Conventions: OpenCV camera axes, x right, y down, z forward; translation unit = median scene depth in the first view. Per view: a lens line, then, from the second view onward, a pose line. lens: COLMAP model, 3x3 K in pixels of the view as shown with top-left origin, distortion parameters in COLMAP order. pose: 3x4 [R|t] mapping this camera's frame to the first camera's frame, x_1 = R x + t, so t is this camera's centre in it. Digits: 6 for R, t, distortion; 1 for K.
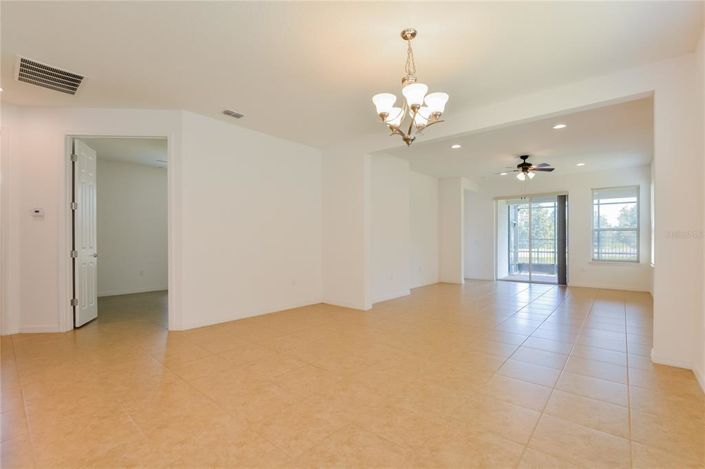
lens RADIAL K [[312.9, 0, 352.1], [0, 312.9, 240.0], [0, 0, 1]] dist [-0.024511, -0.000212]
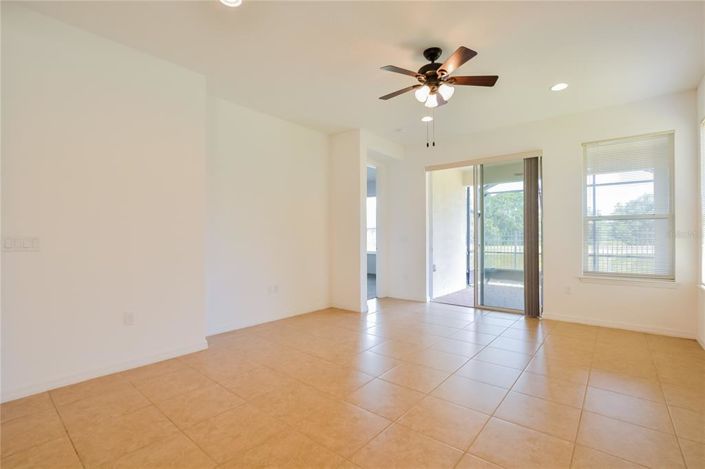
lens RADIAL K [[312.9, 0, 352.9], [0, 312.9, 231.4], [0, 0, 1]] dist [-0.024511, -0.000212]
pose [[0.999892, 0.003042, 0.014360, 0.347853], [-0.002853, 0.999910, -0.013133, -0.001418], [-0.014399, 0.013091, 0.999811, 0.442345]]
